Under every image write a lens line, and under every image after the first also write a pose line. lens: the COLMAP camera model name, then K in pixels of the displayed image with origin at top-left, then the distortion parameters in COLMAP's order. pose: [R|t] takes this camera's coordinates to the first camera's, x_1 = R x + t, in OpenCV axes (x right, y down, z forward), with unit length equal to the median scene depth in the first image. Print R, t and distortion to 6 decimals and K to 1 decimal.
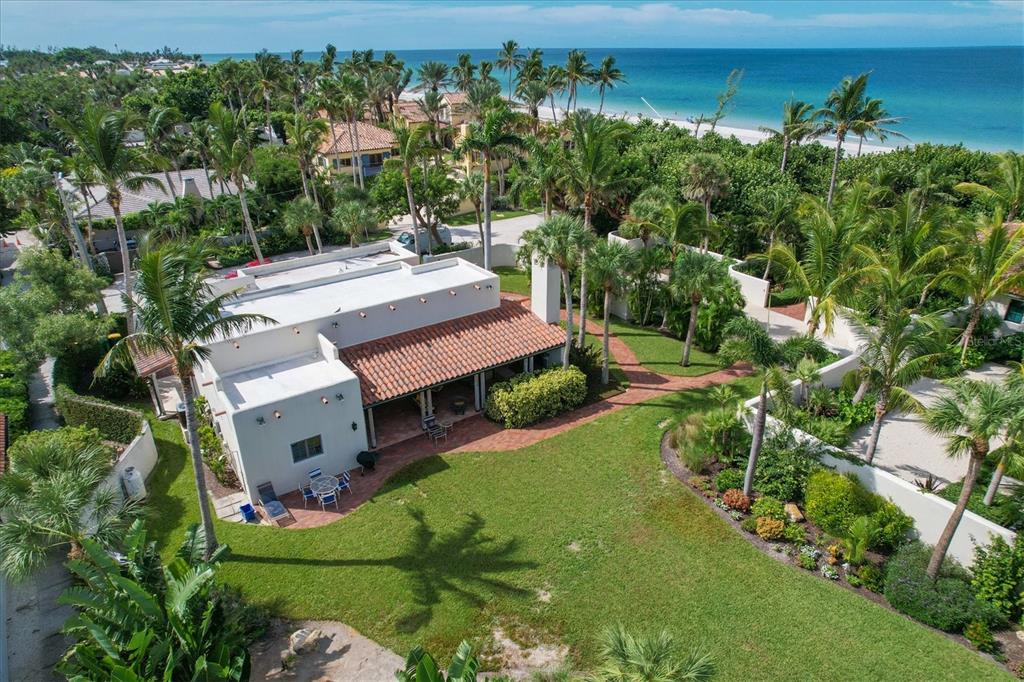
lens RADIAL K [[652.3, 0, 512.6], [0, 652.3, 359.3], [0, 0, 1]] dist [-0.071013, 0.072160]
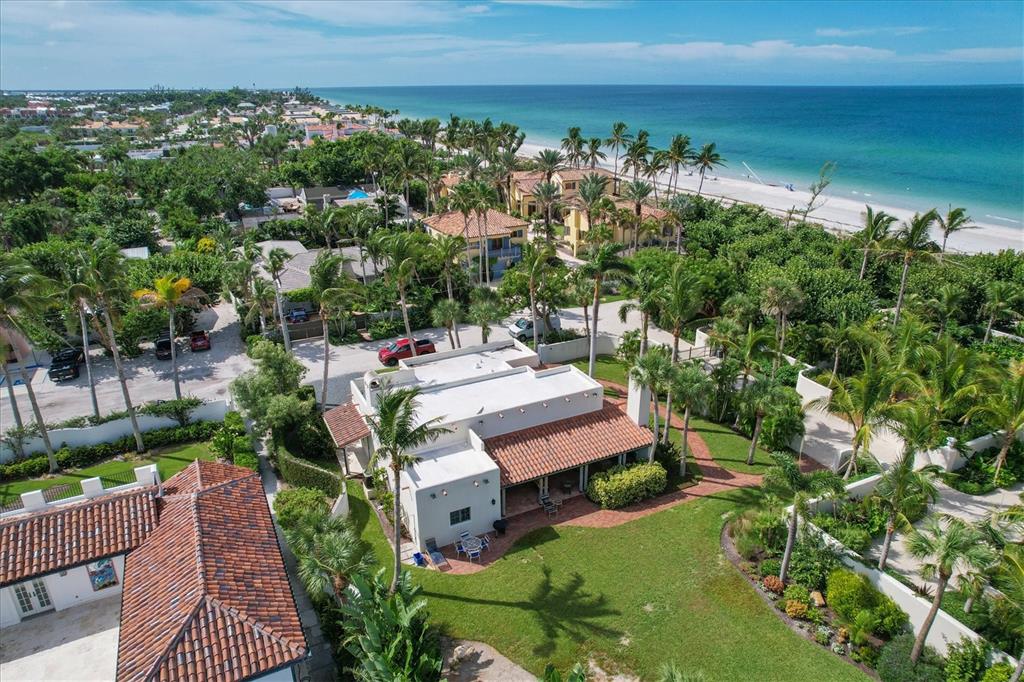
lens RADIAL K [[652.3, 0, 512.6], [0, 652.3, 359.3], [0, 0, 1]] dist [-0.071013, 0.072160]
pose [[0.988623, 0.058876, -0.138414, -0.027282], [-0.065523, 0.996882, -0.043964, -0.134435], [0.135394, 0.052533, 0.989398, -0.364365]]
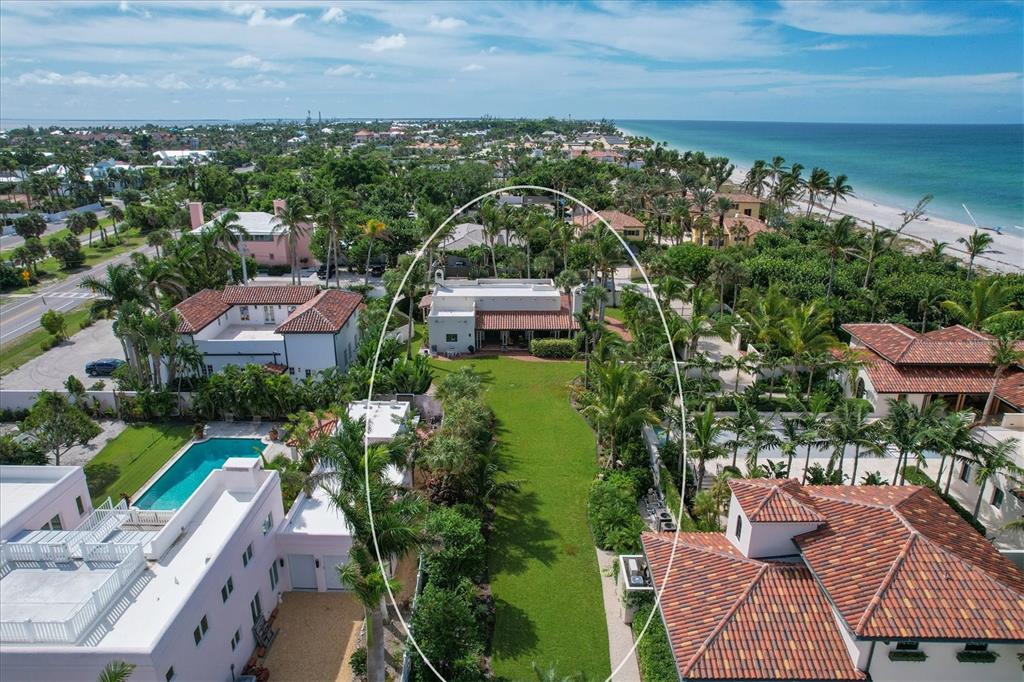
lens RADIAL K [[652.3, 0, 512.6], [0, 652.3, 359.3], [0, 0, 1]] dist [-0.071013, 0.072160]
pose [[0.829404, 0.206005, -0.519280, 1.236242], [-0.254041, 0.966940, -0.022162, 0.203350], [0.497547, 0.150300, 0.854317, -1.115716]]
